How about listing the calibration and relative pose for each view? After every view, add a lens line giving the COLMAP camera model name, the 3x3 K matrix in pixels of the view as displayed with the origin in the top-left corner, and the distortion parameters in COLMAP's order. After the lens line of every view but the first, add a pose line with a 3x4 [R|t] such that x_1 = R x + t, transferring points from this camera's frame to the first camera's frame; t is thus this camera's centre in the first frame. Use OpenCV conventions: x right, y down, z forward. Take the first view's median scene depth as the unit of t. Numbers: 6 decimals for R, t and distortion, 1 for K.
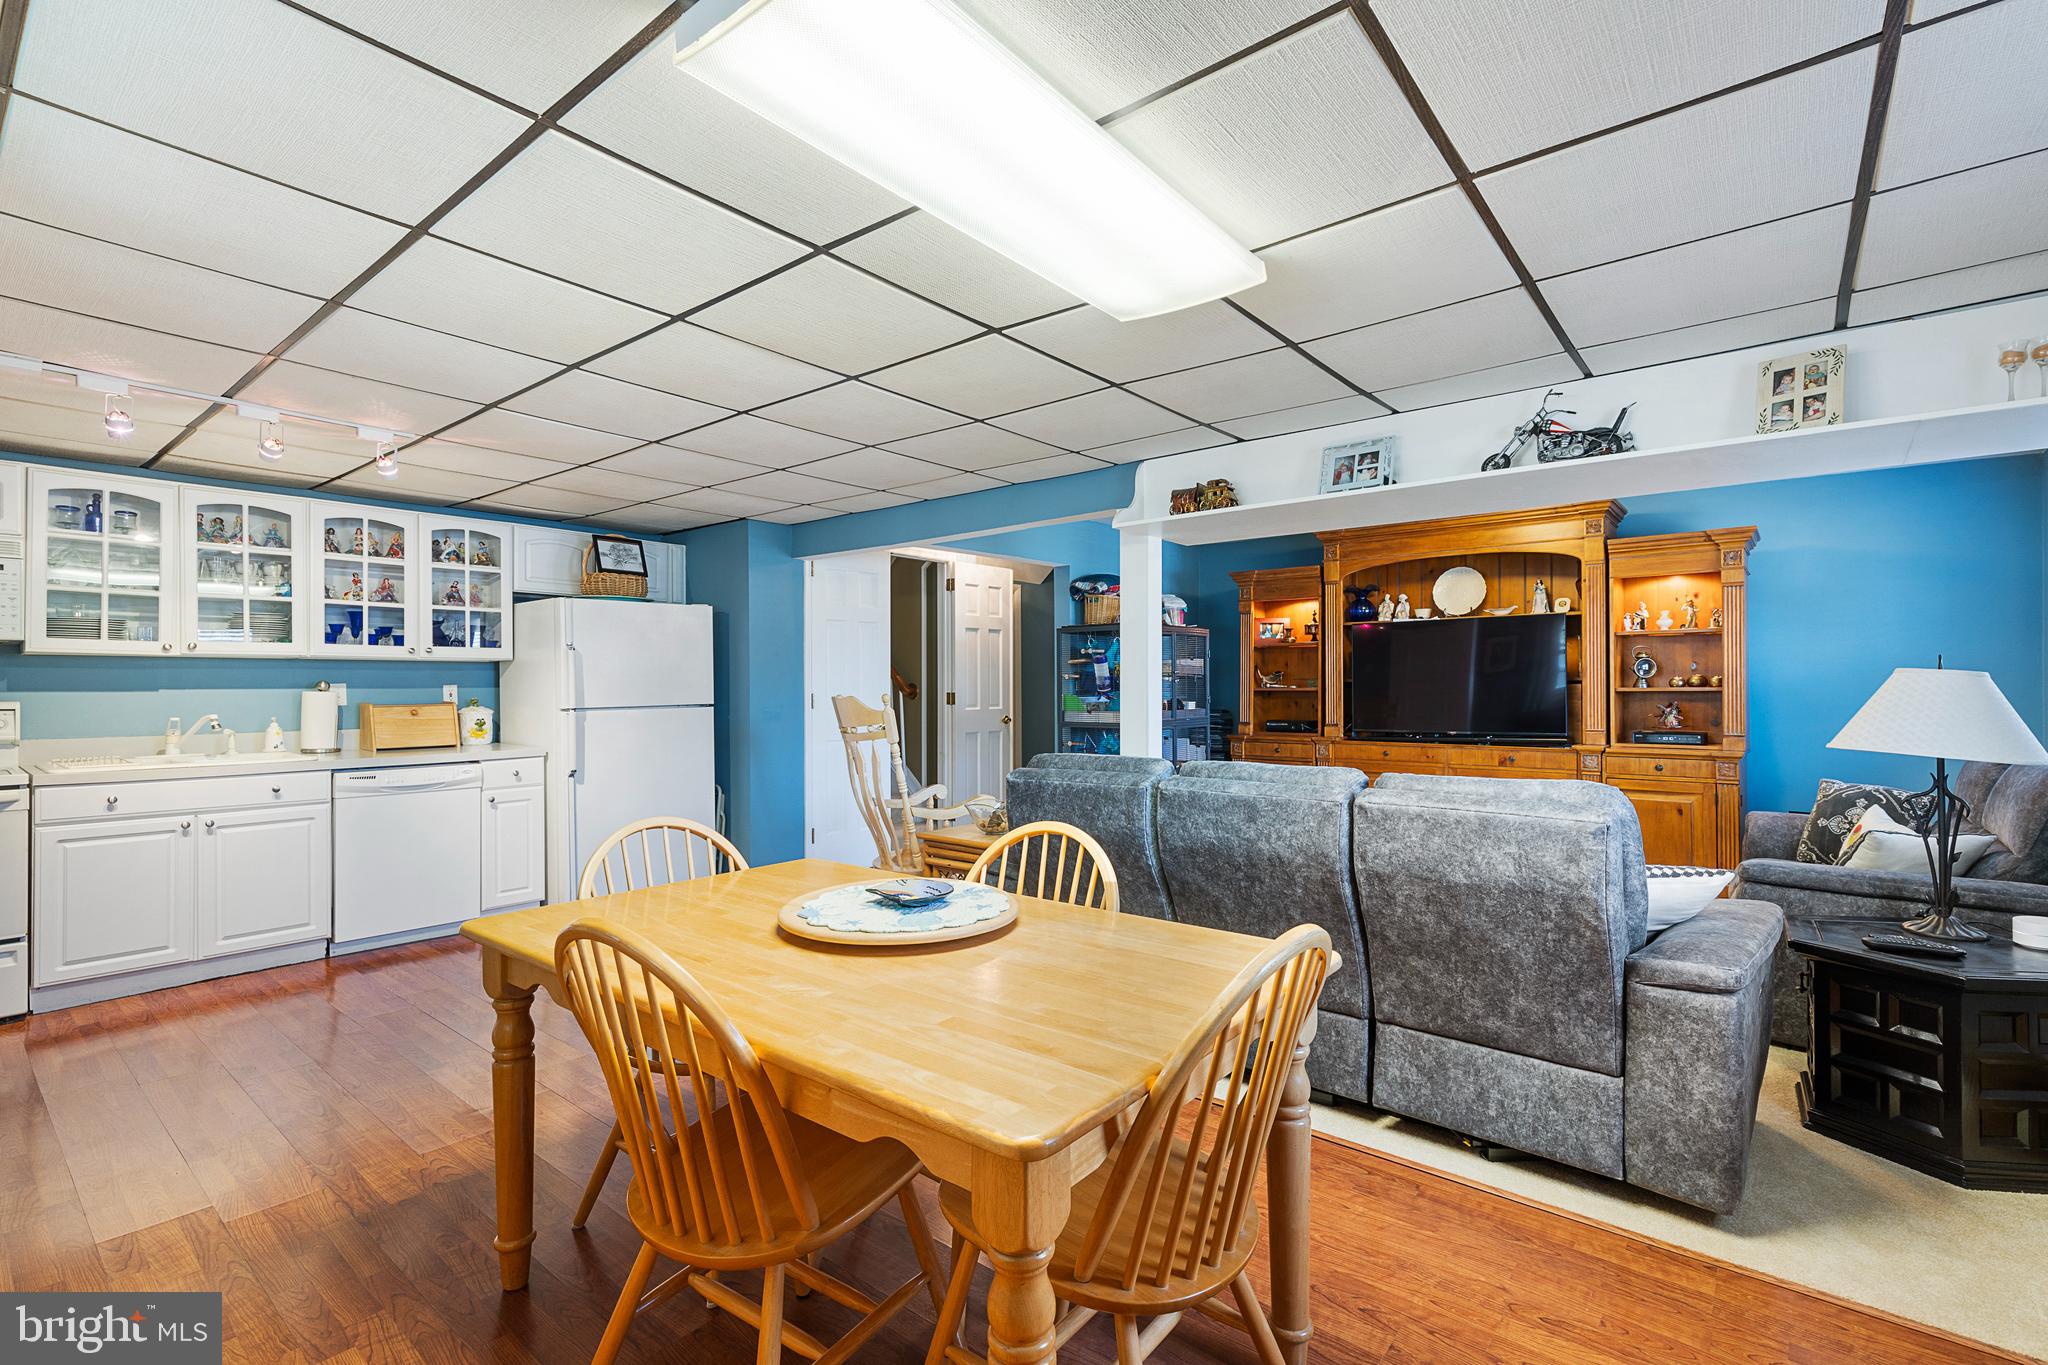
lens RADIAL K [[936.8, 0, 1020.9], [0, 936.8, 686.7], [0, 0, 1]] dist [0.000500, -0.000219]
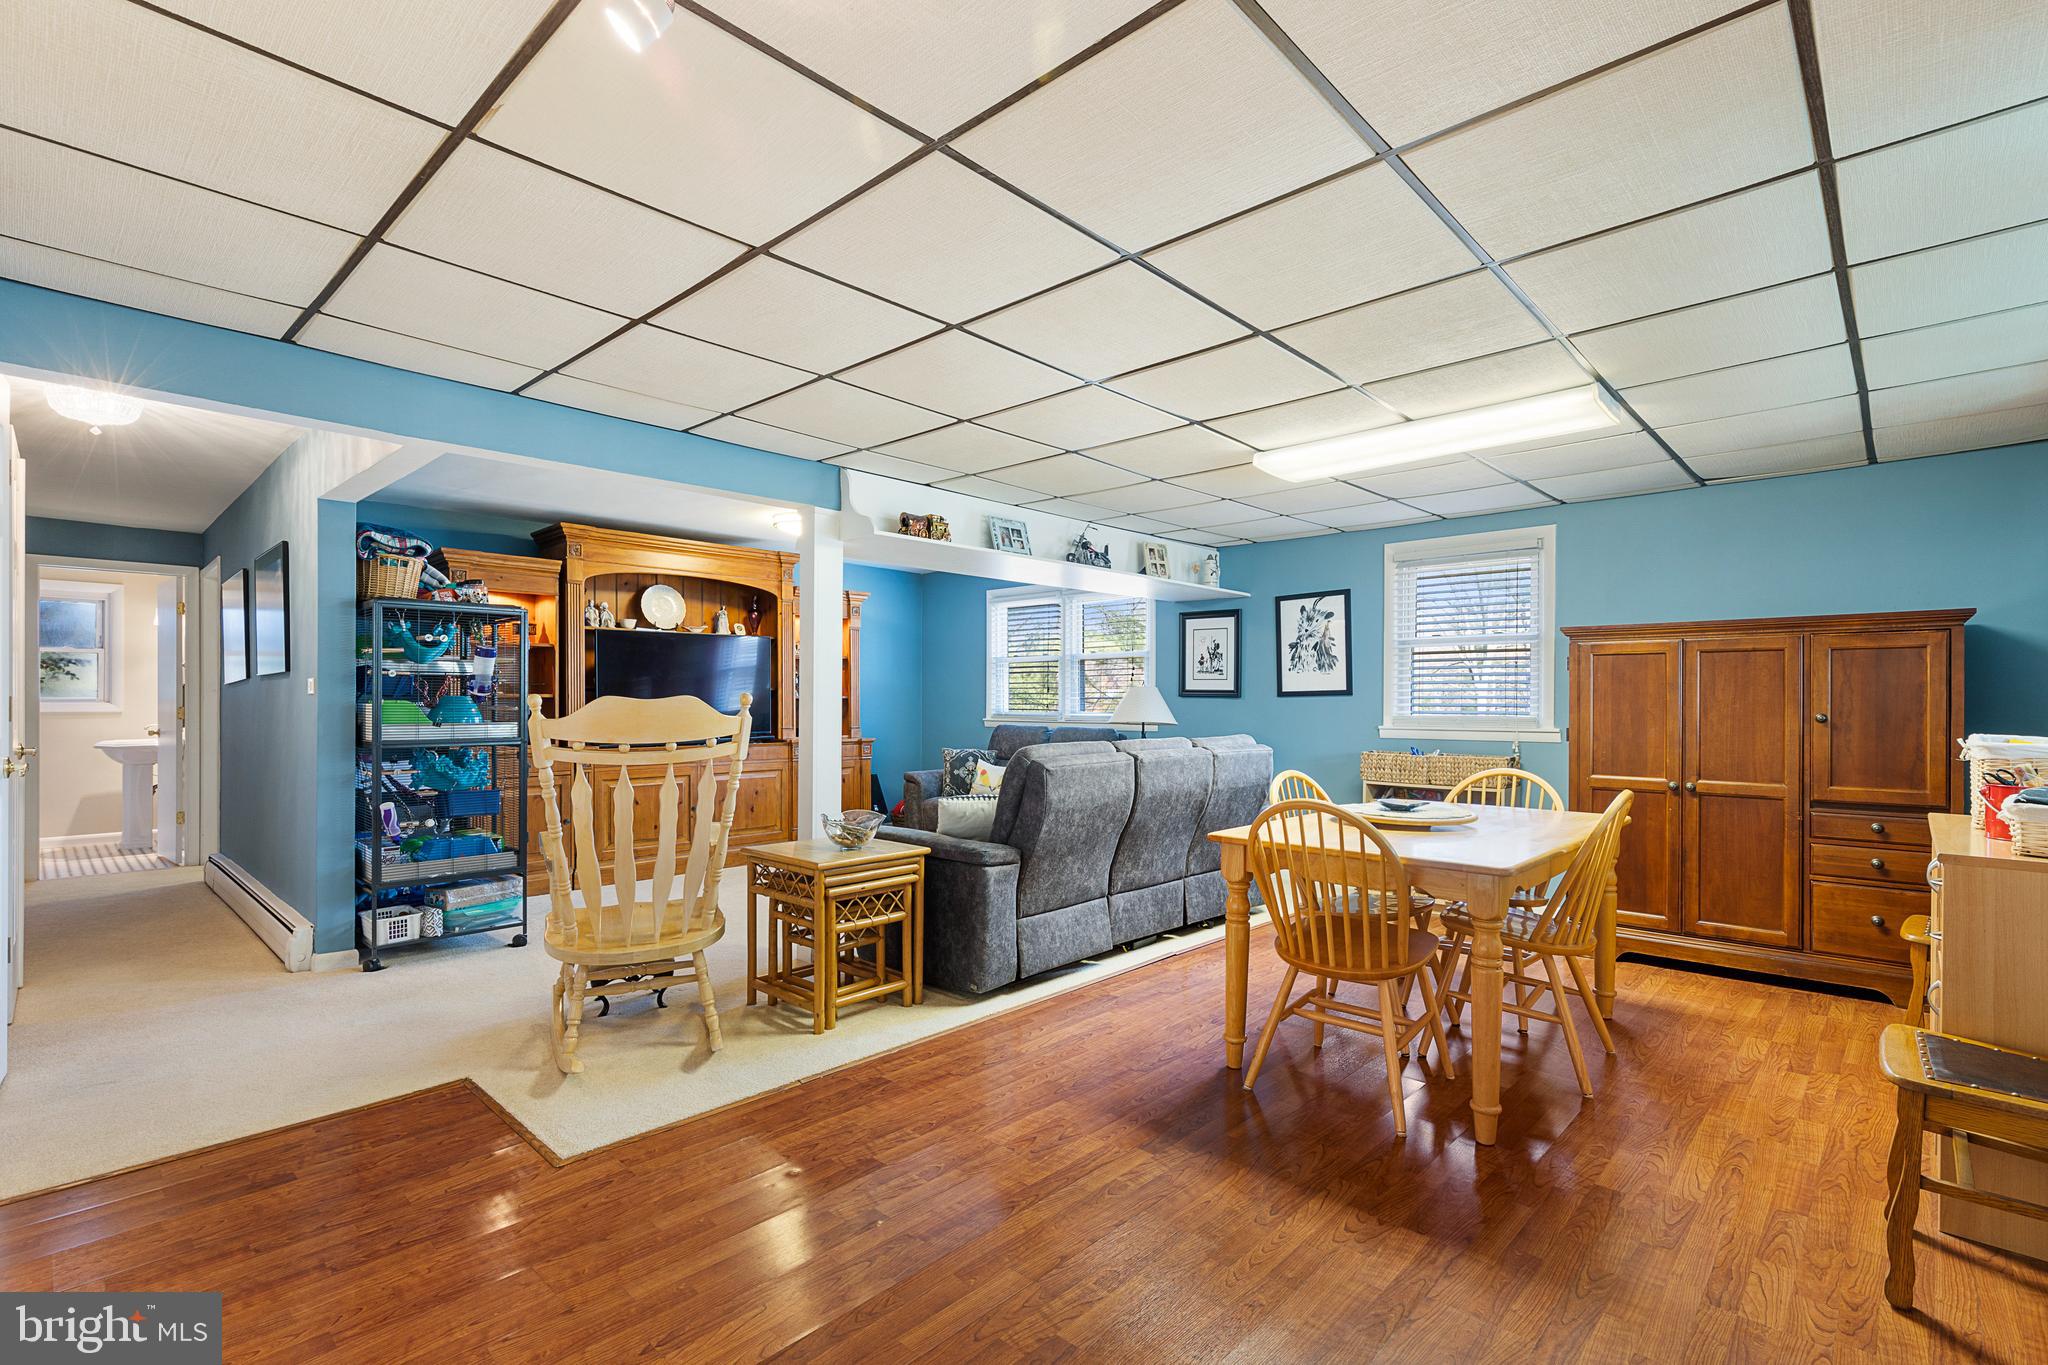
lens RADIAL K [[936.8, 0, 1022.3], [0, 936.8, 698.2], [0, 0, 1]] dist [0.000500, -0.000219]
pose [[0.070995, 0.006966, 0.997452, -0.918346], [-0.003796, 0.999970, -0.006714, 0.016946], [-0.997469, -0.003309, 0.071019, 0.754690]]
